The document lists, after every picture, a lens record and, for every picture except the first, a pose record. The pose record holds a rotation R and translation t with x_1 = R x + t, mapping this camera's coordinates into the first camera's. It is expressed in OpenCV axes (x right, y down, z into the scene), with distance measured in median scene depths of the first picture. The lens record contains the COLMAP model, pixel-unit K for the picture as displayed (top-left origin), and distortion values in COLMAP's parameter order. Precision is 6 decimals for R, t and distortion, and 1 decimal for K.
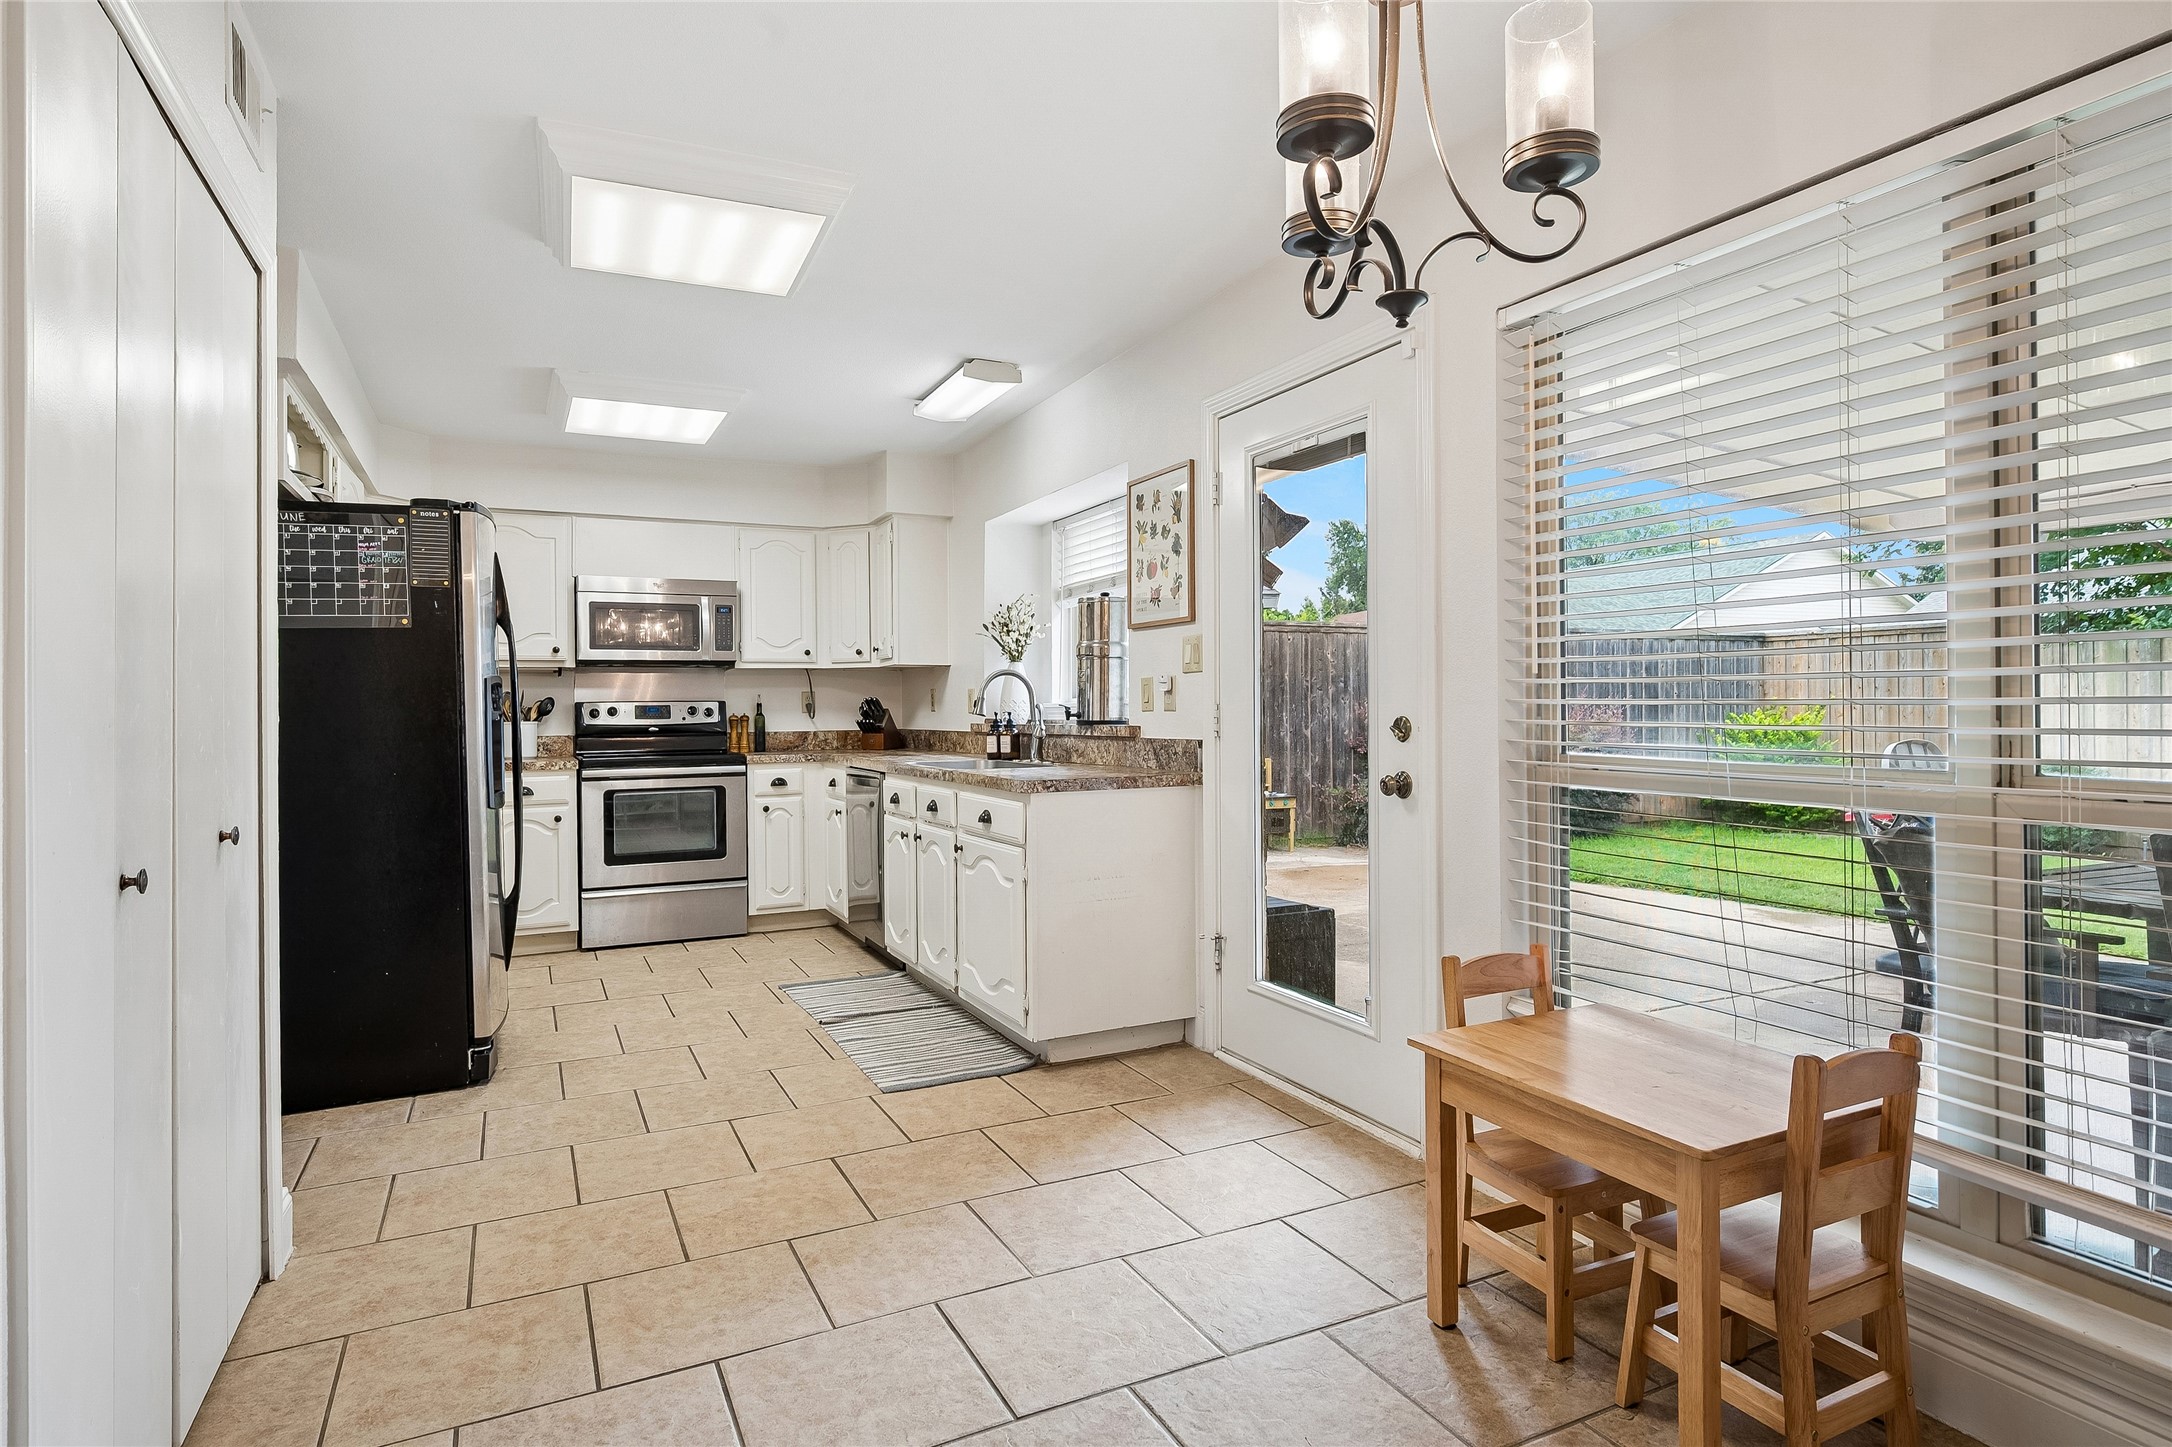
lens RADIAL K [[1122.5, 0, 1074.9], [0, 1122.5, 703.9], [0, 0, 1]] dist [-0.003367, -0.000648]
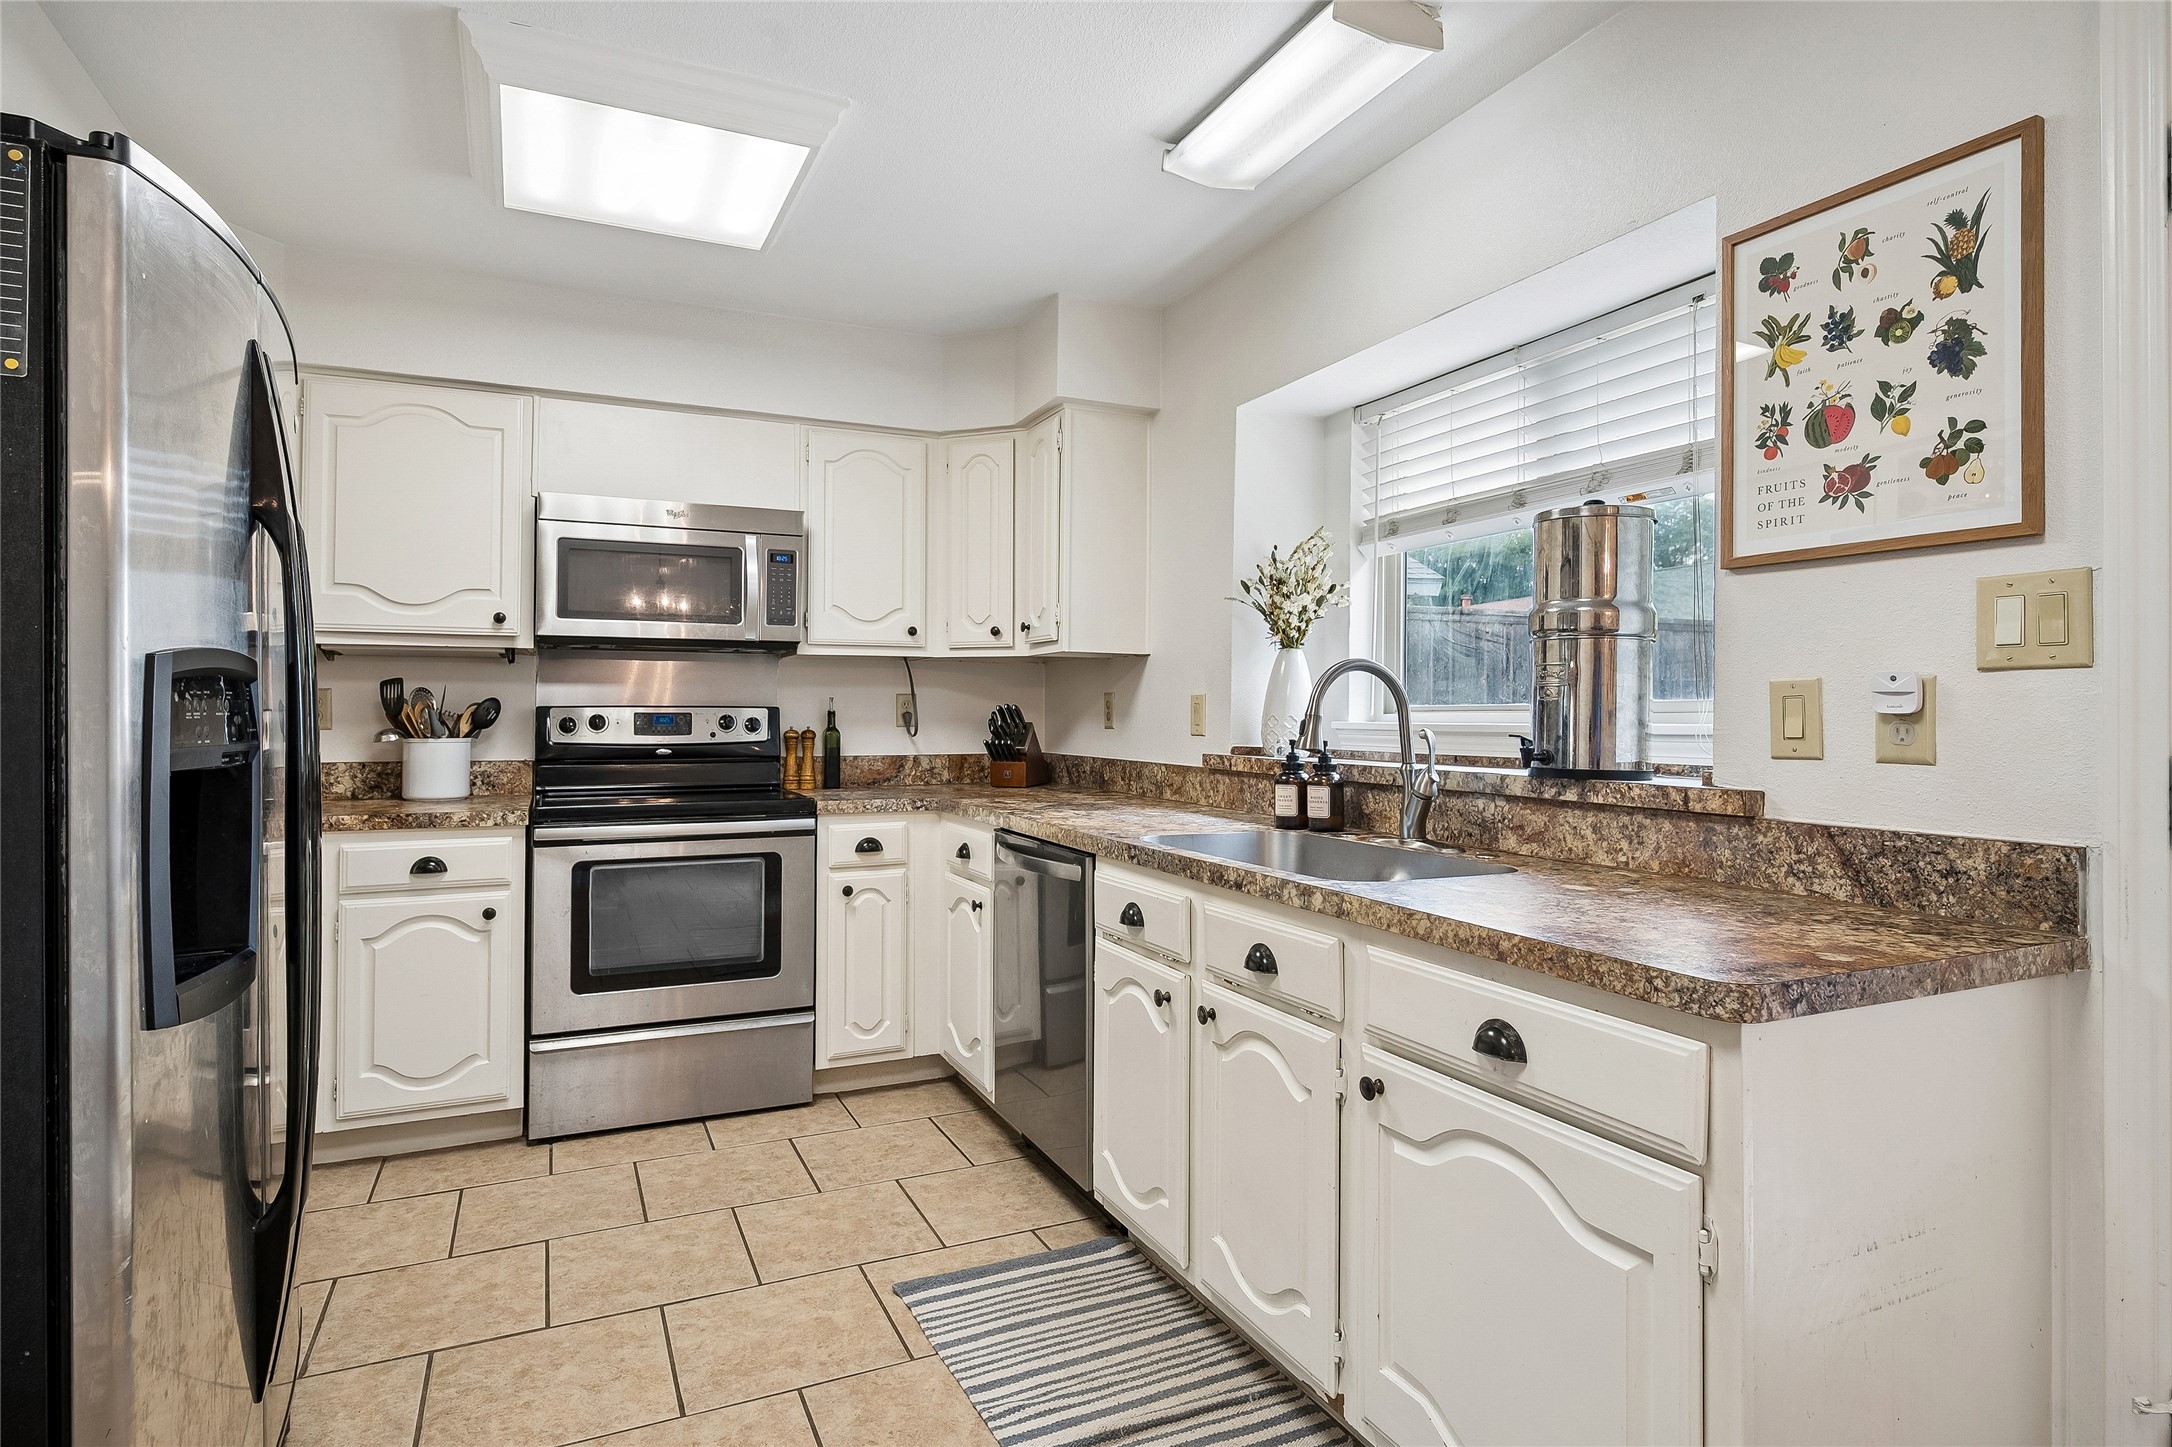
lens RADIAL K [[1159.4, 0, 1085.2], [0, 1159.4, 691.5], [0, 0, 1]] dist [-0.002097, -0.000678]
pose [[0.999638, 0.014623, -0.022577, -0.144936], [-0.014879, 0.999826, -0.011227, -0.007504], [0.022409, 0.011558, 0.999682, 0.410045]]
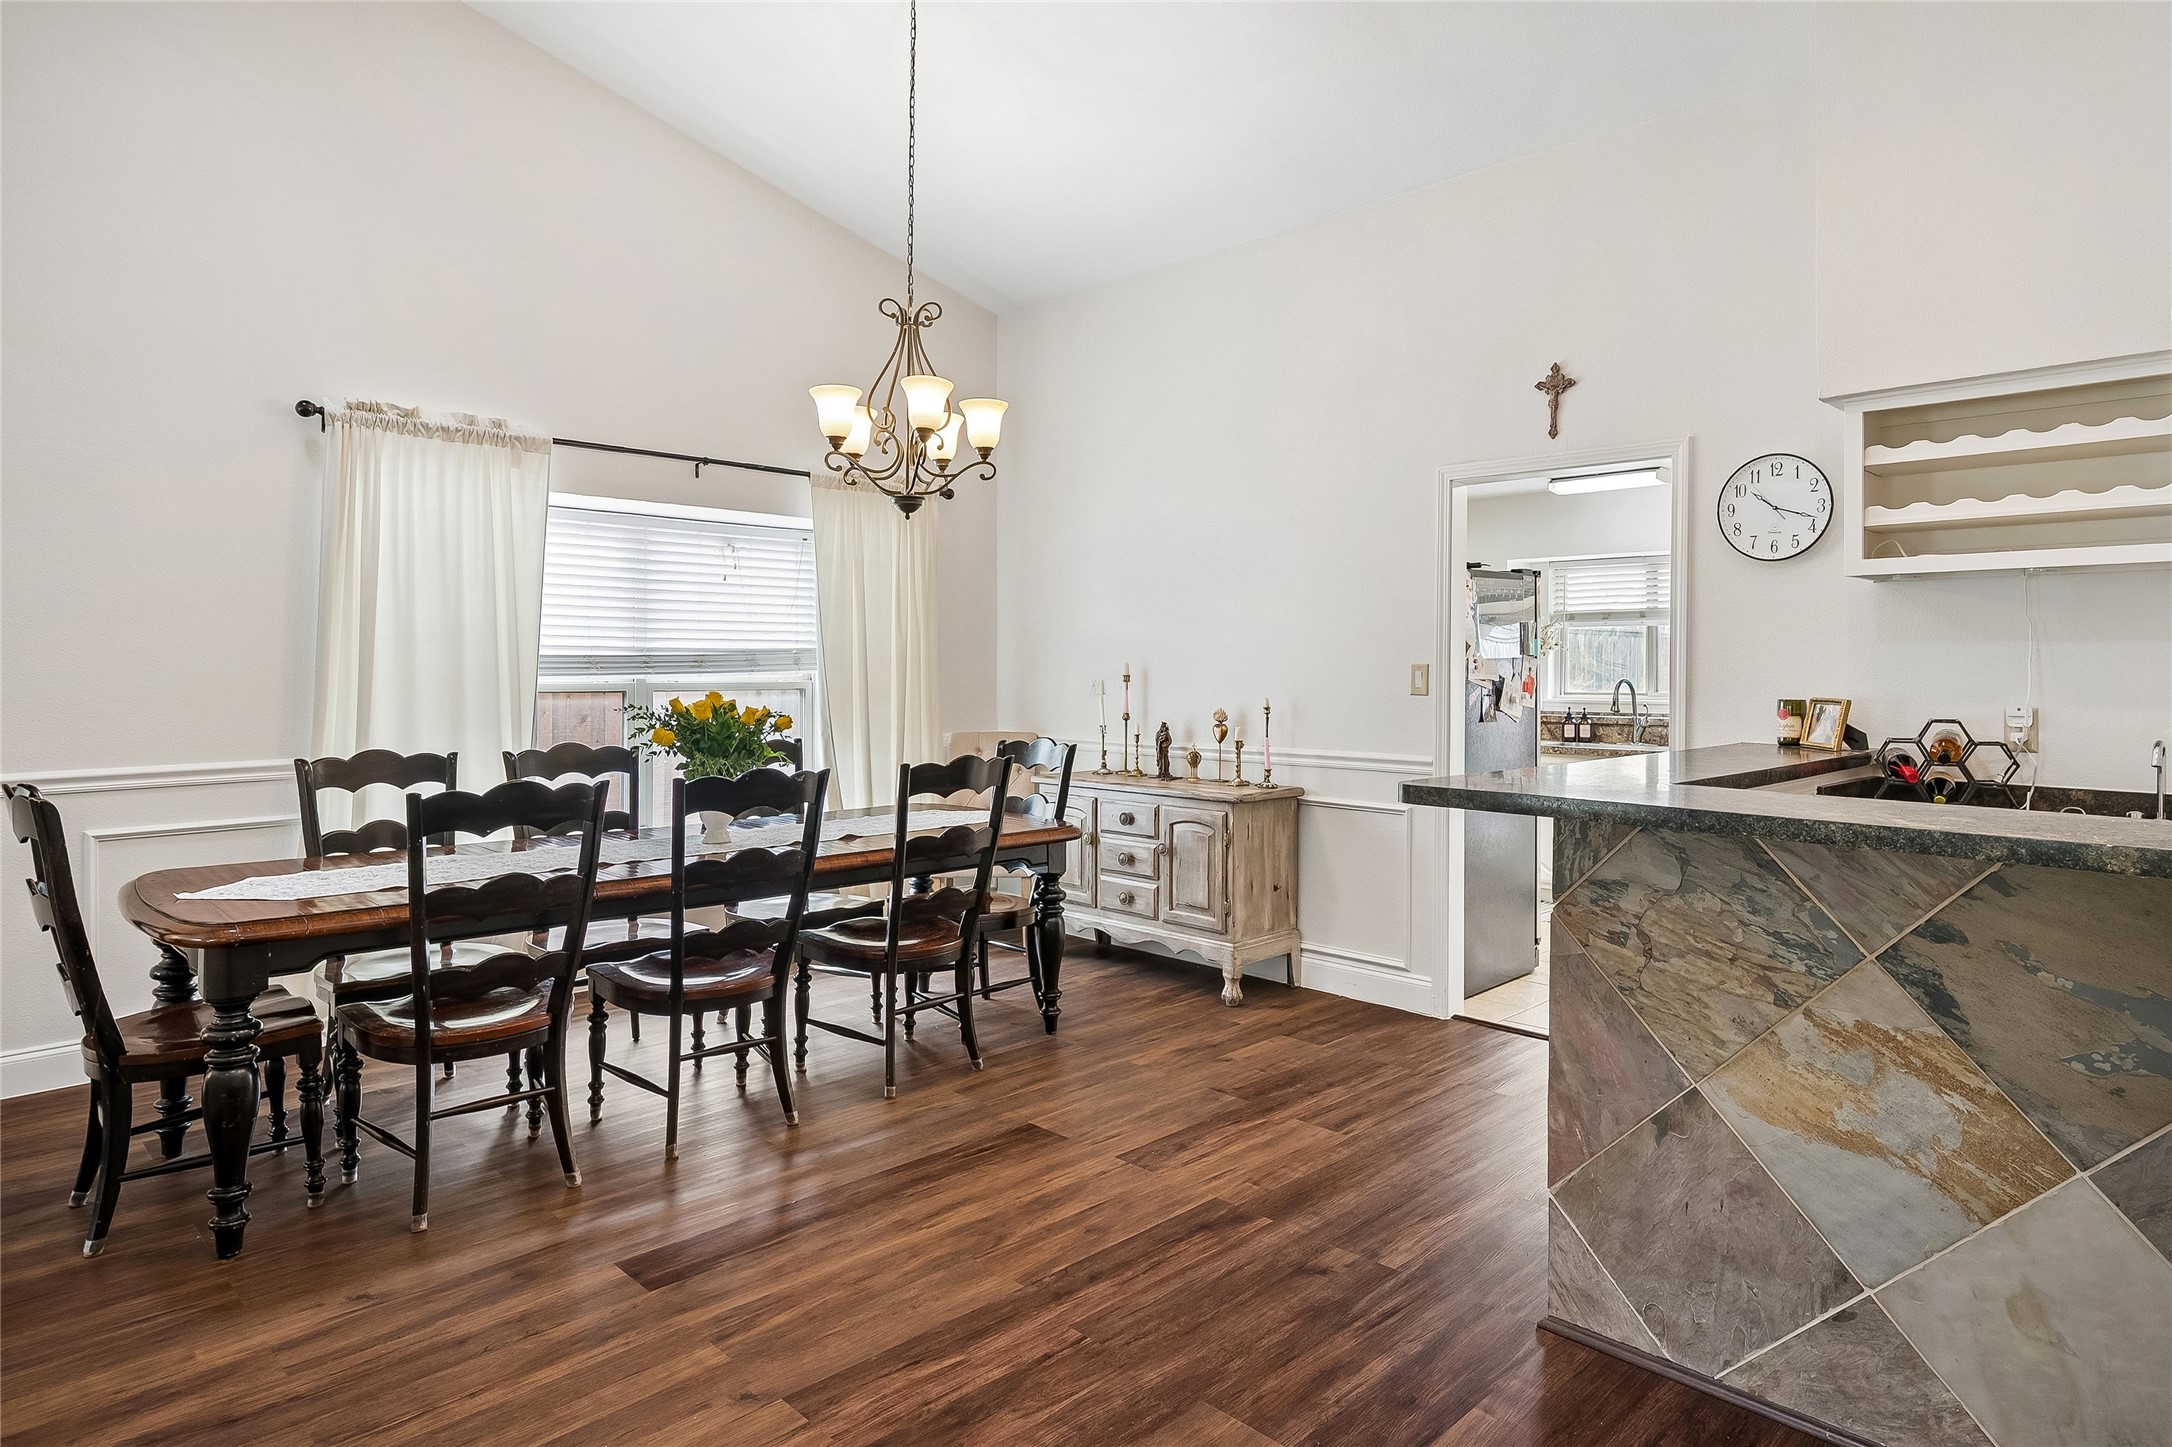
lens RADIAL K [[1235.6, 0, 1118.9], [0, 1235.6, 670.3], [0, 0, 1]] dist [-0.001253, 0.000271]
pose [[0.944199, 0.016456, 0.328965, -0.996899], [-0.016888, 0.999856, -0.001544, -0.023966], [-0.328943, -0.004098, 0.944341, -0.218296]]
